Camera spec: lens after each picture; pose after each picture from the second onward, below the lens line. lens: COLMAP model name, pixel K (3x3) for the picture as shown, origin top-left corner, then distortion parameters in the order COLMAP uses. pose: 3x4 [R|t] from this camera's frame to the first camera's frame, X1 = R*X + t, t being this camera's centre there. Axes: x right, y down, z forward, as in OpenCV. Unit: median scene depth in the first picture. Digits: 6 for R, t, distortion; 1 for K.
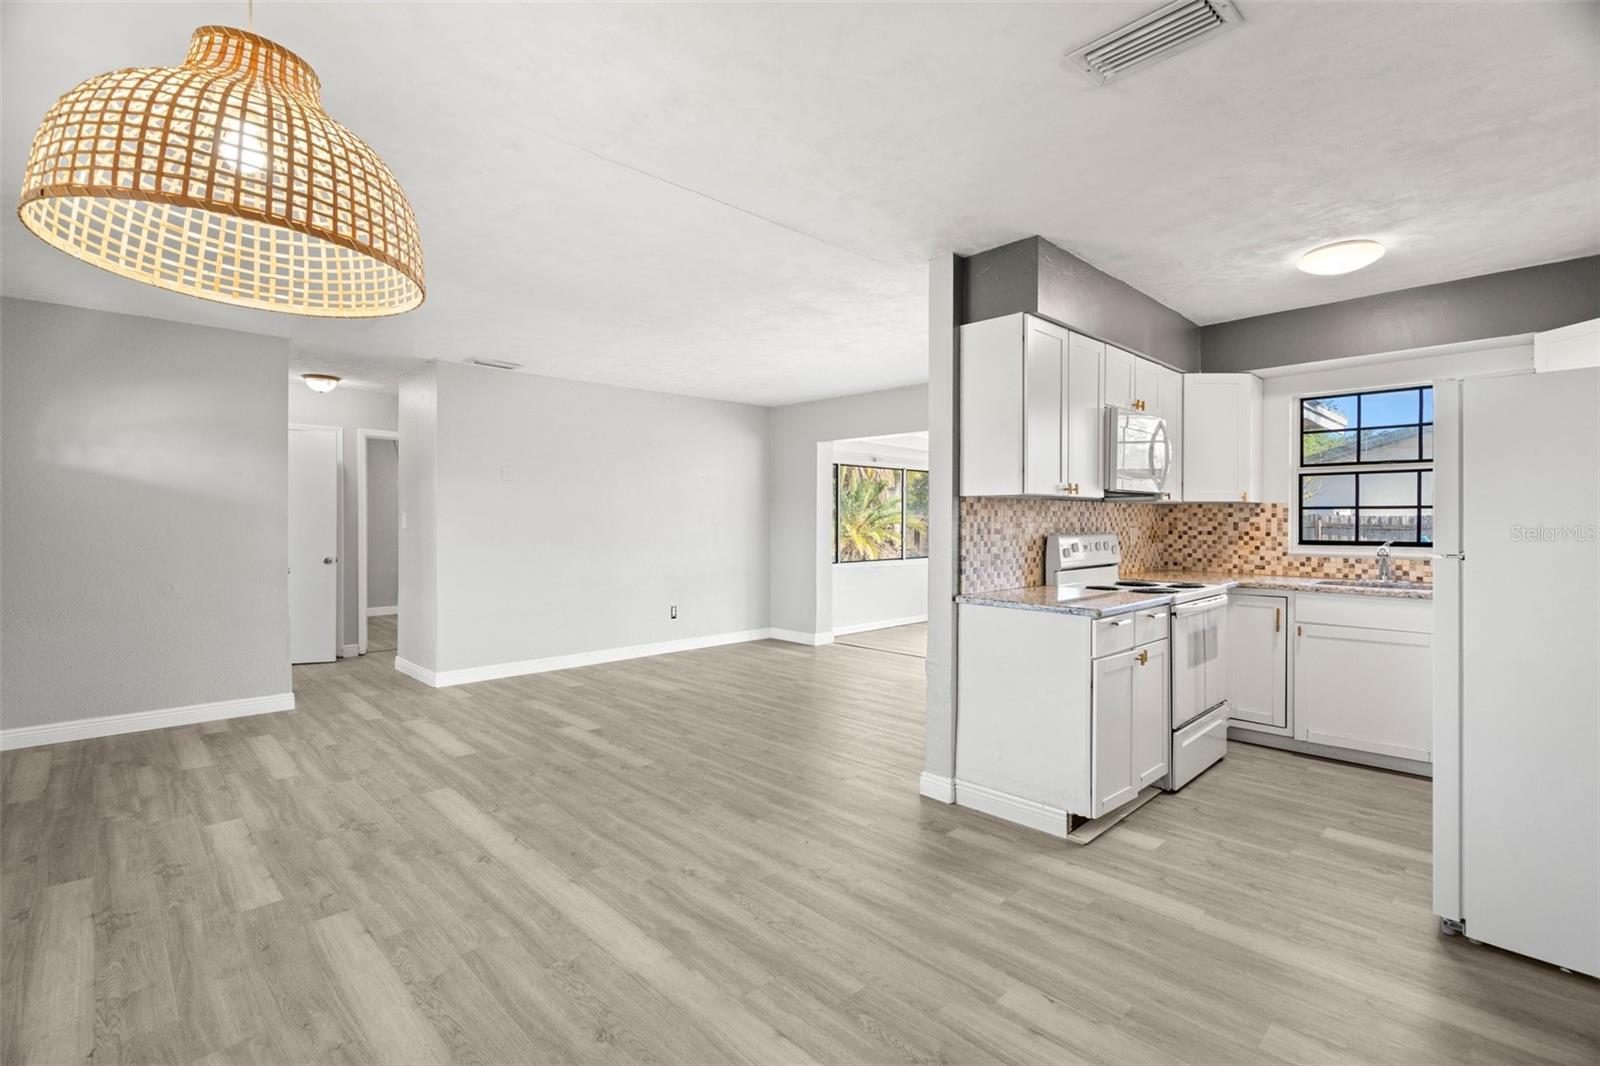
lens RADIAL K [[716.1, 0, 801.4], [0, 716.1, 522.1], [0, 0, 1]] dist [-0.006187, 0.002337]
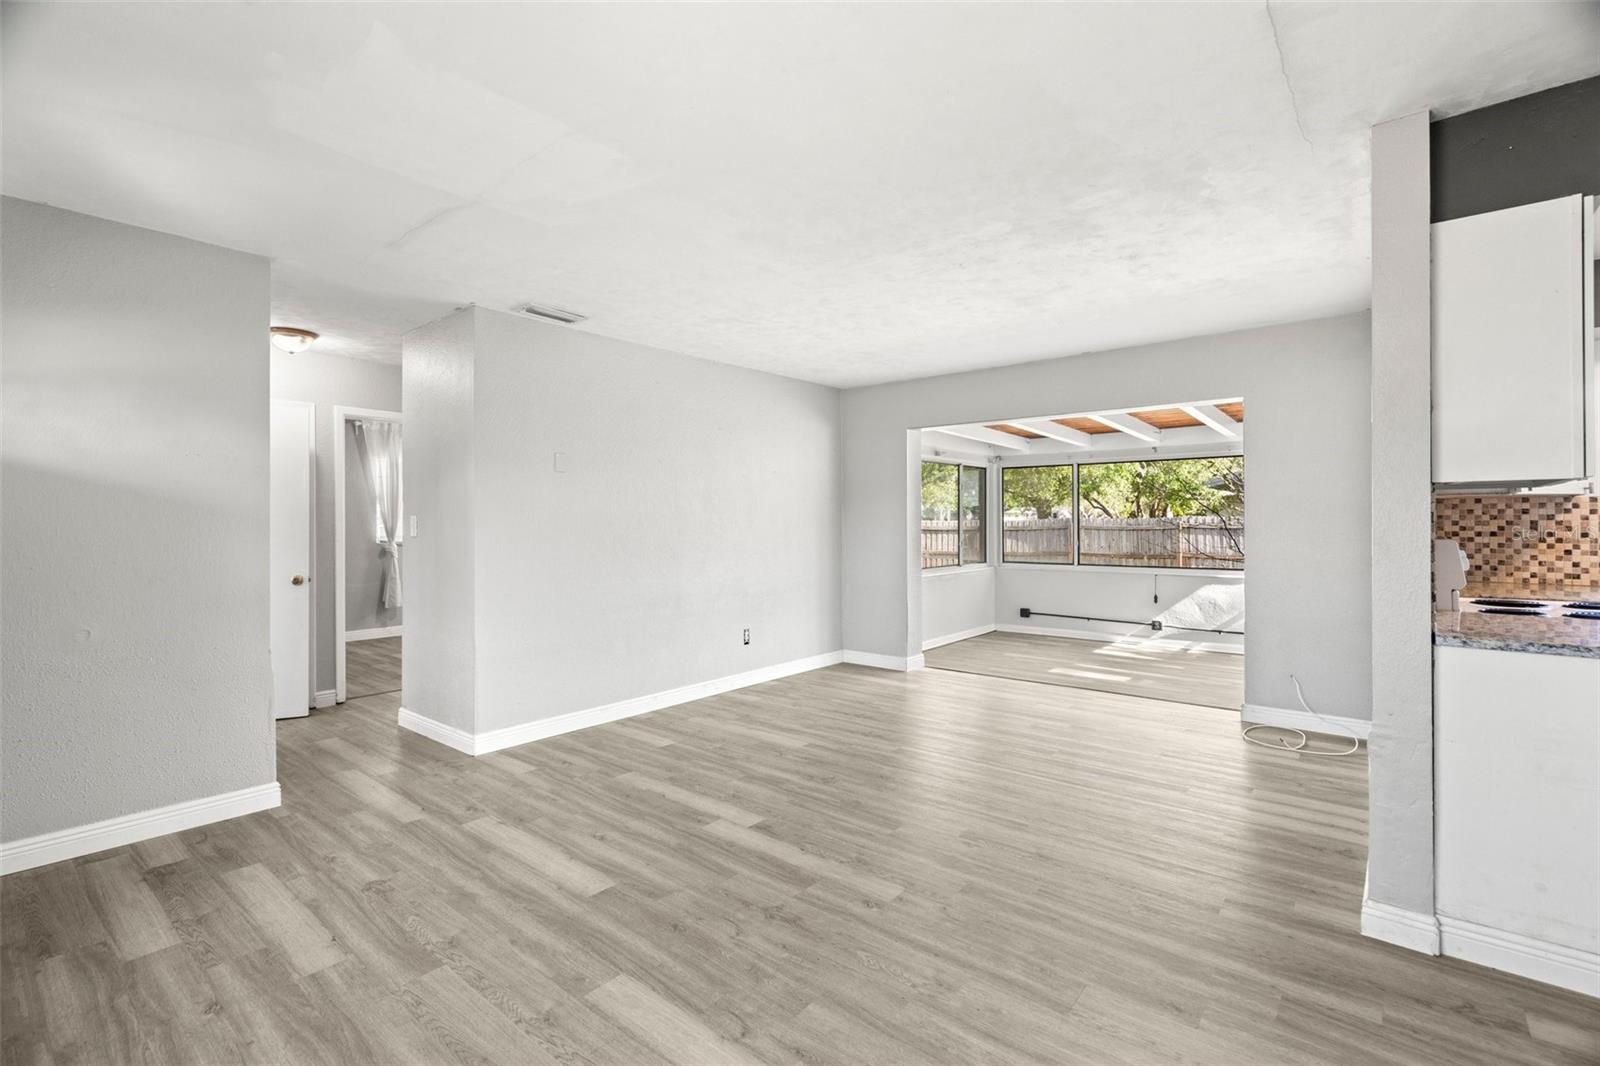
lens RADIAL K [[716.1, 0, 810.2], [0, 716.1, 517.9], [0, 0, 1]] dist [-0.006187, 0.002337]
pose [[0.994523, -0.006008, 0.104346, -0.319200], [0.006974, 0.999936, -0.008897, -0.001503], [-0.104286, 0.009576, 0.994501, 0.311406]]
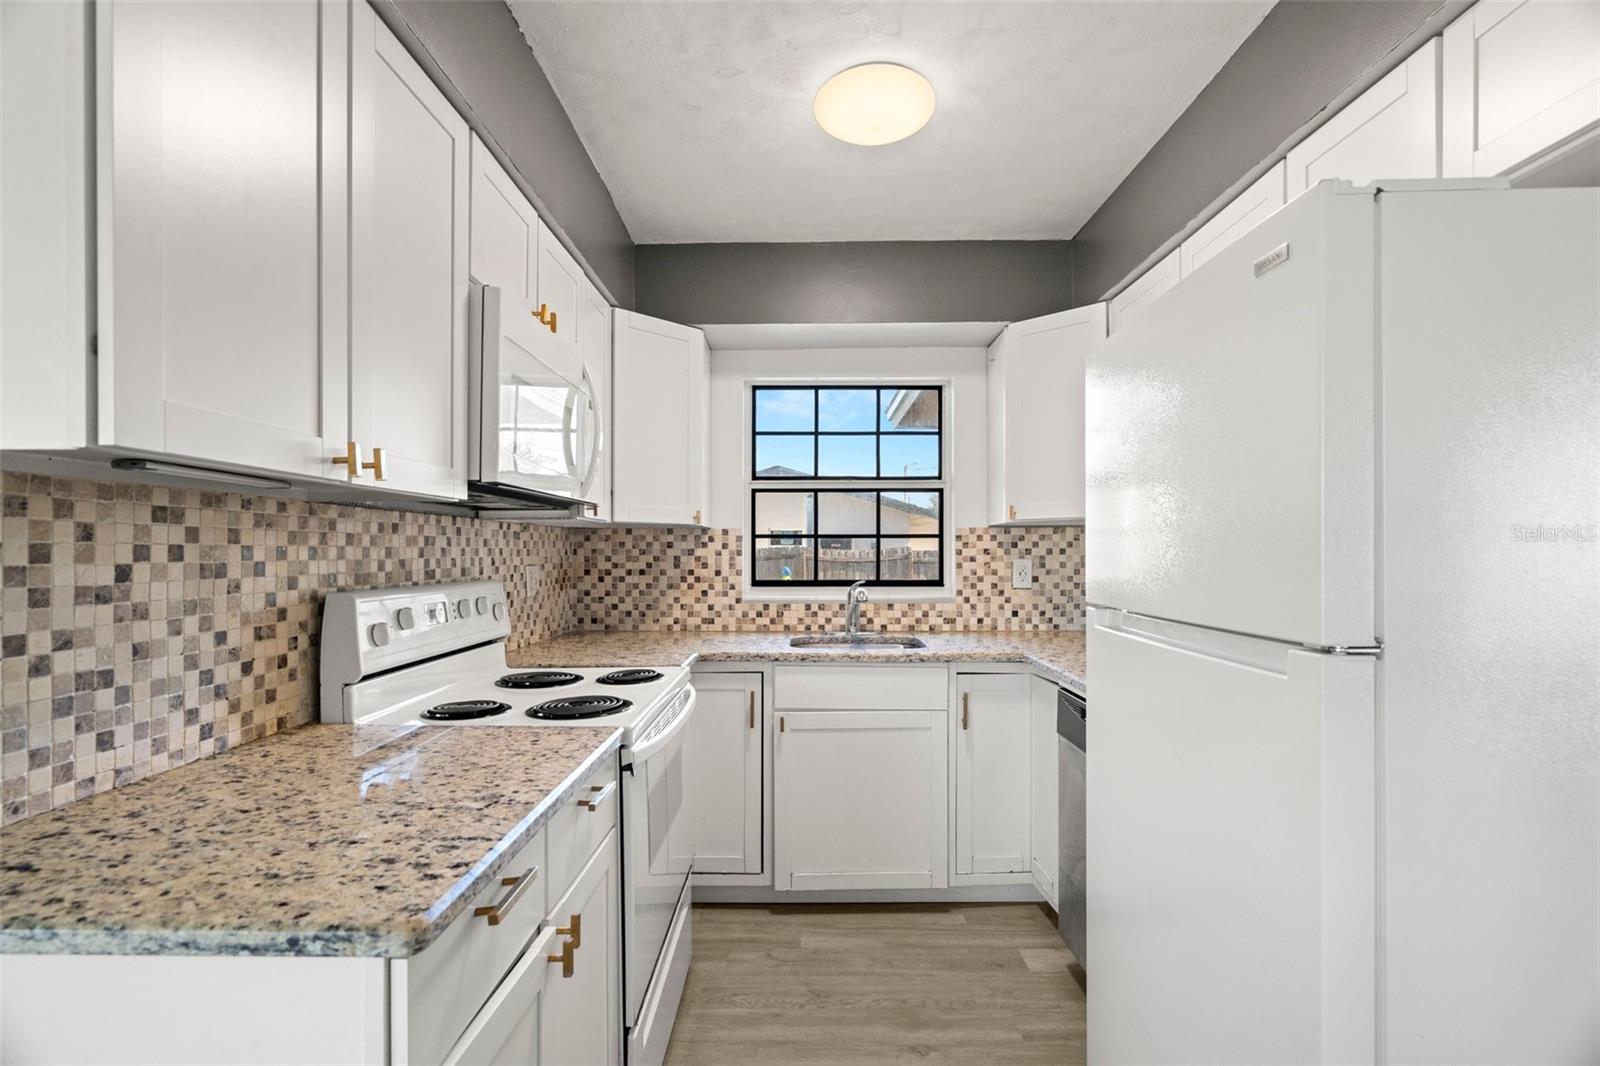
lens RADIAL K [[716.1, 0, 785.7], [0, 716.1, 555.5], [0, 0, 1]] dist [-0.006187, 0.002337]
pose [[0.709730, -0.005083, 0.704455, 0.221827], [0.003737, 0.999987, 0.003450, -0.002593], [-0.704463, 0.000184, 0.709740, 0.488433]]
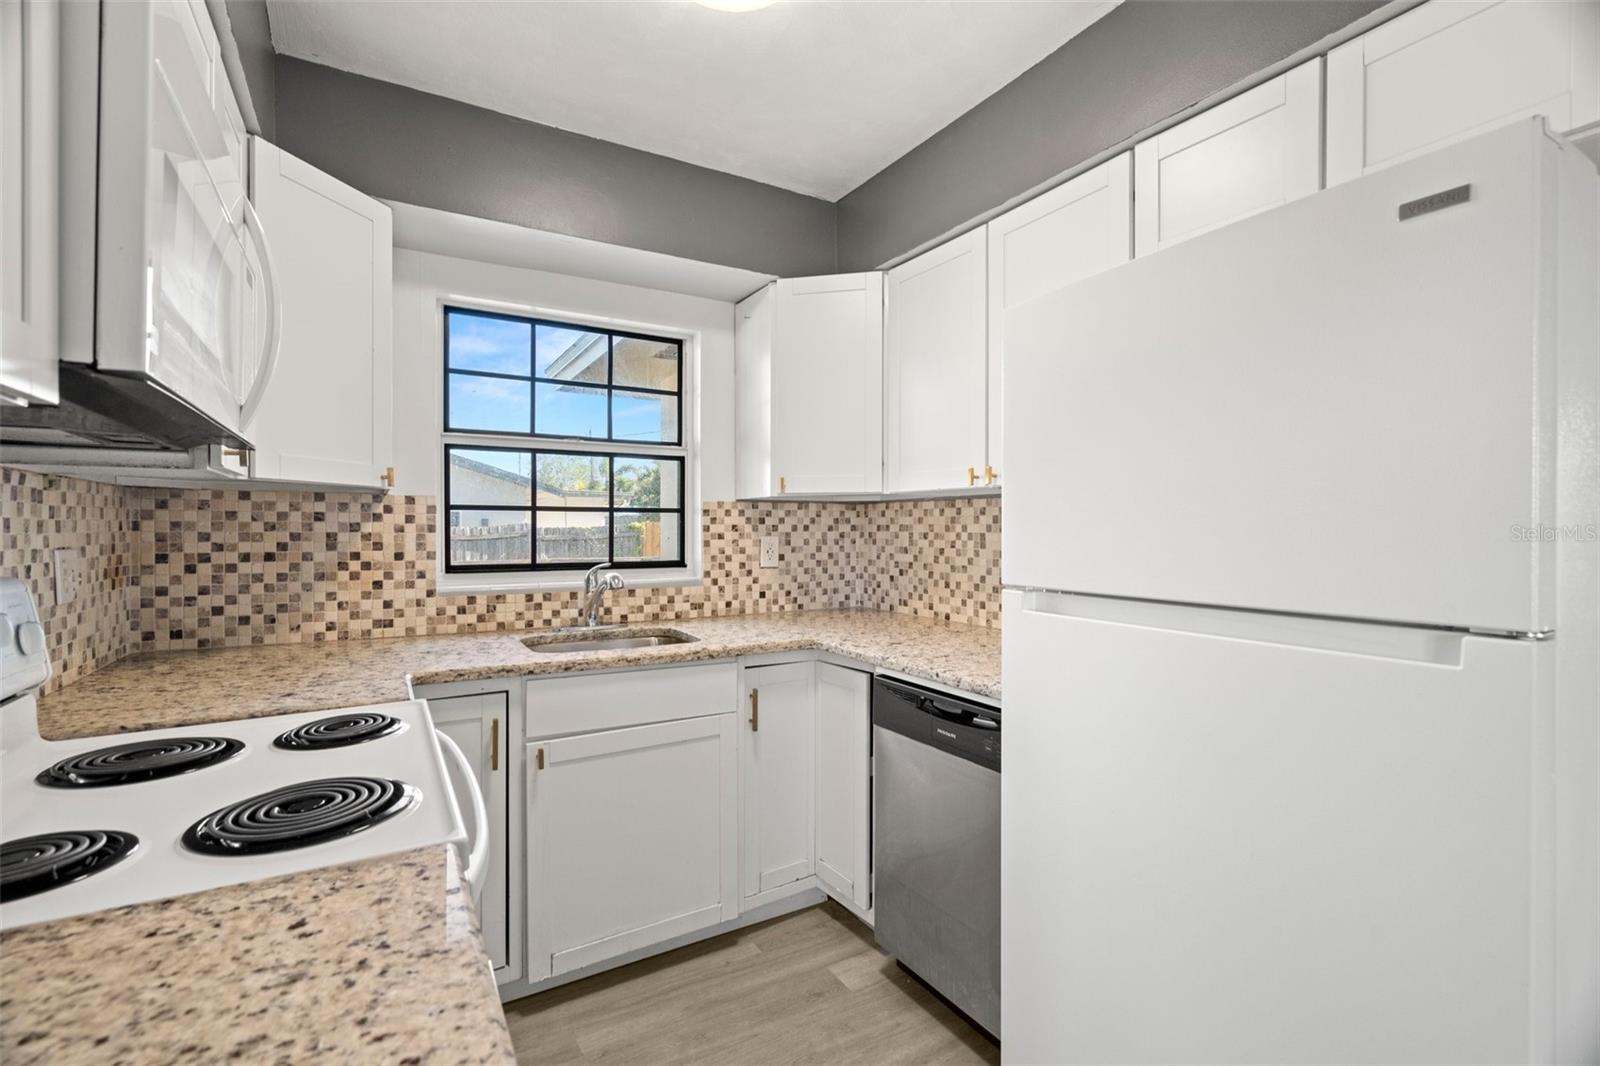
lens RADIAL K [[716.1, 0, 783.4], [0, 716.1, 535.5], [0, 0, 1]] dist [-0.006187, 0.002337]
pose [[0.244017, -0.008981, 0.969729, 0.246952], [0.000908, 0.999959, 0.009033, -0.002205], [-0.969771, -0.001324, 0.244015, 0.656635]]
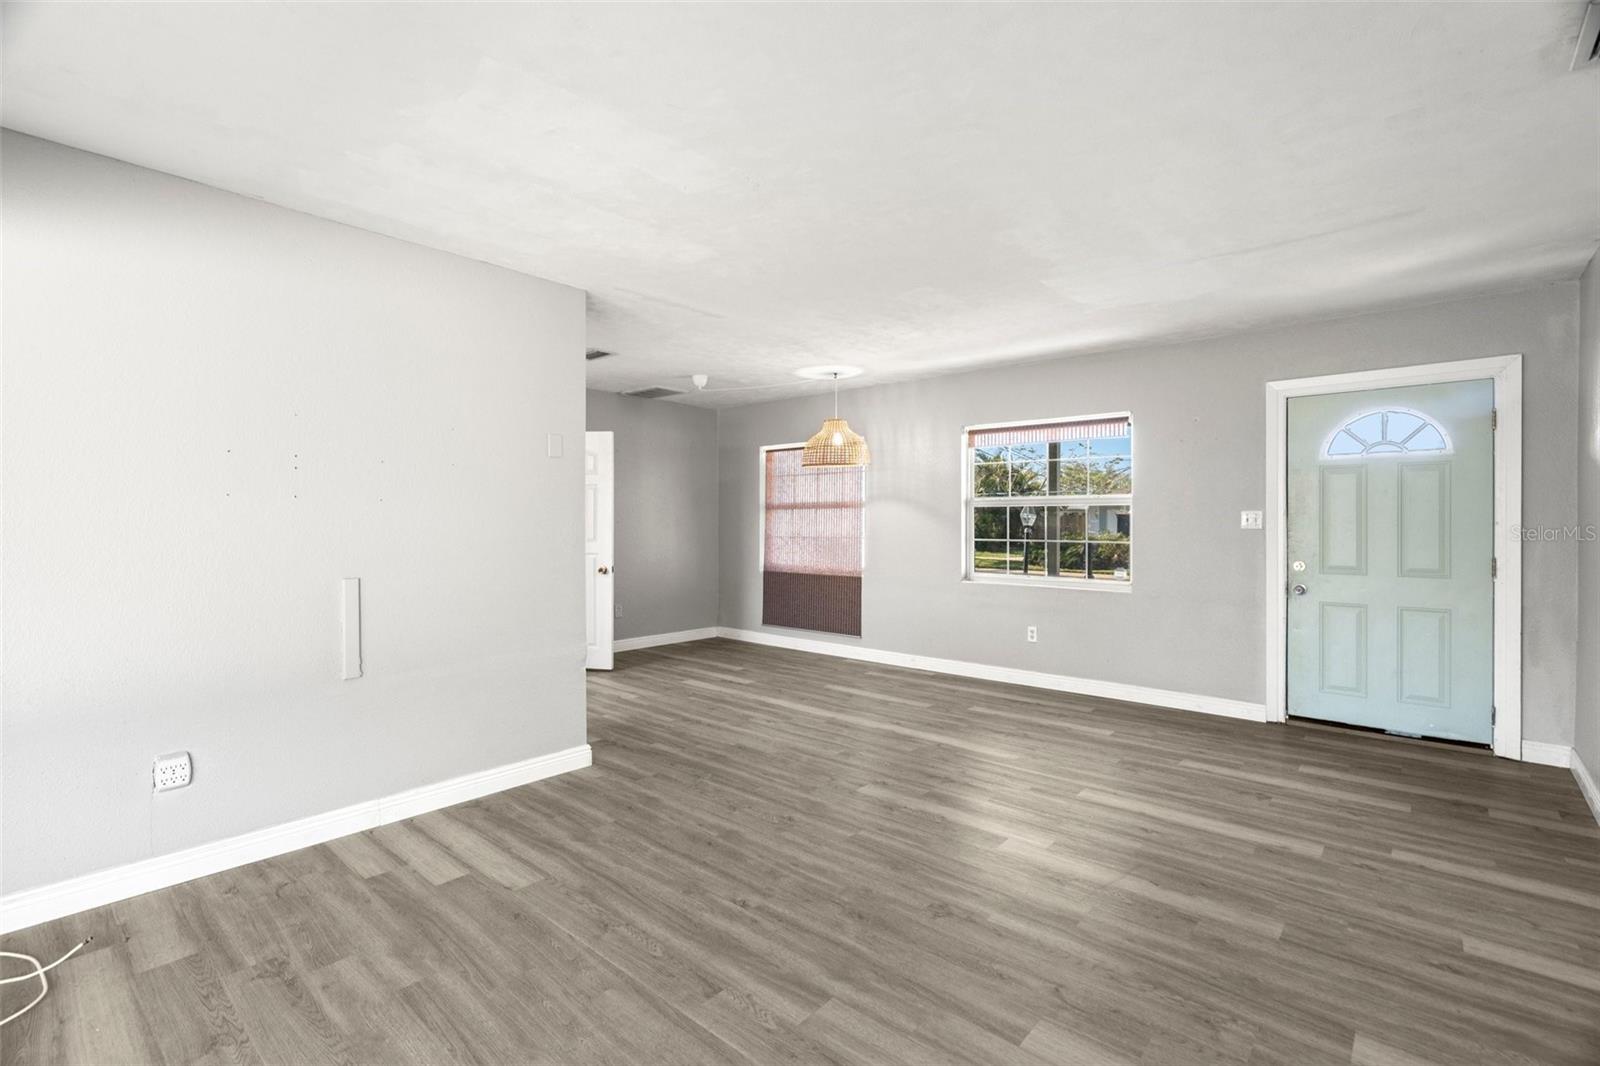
lens RADIAL K [[716.1, 0, 796.0], [0, 716.1, 527.1], [0, 0, 1]] dist [-0.006187, 0.002337]
pose [[-0.998030, -0.000144, -0.062740, -0.064374], [-0.000801, 0.999945, 0.010450, -0.005006], [0.062735, 0.010480, -0.997975, 1.687024]]
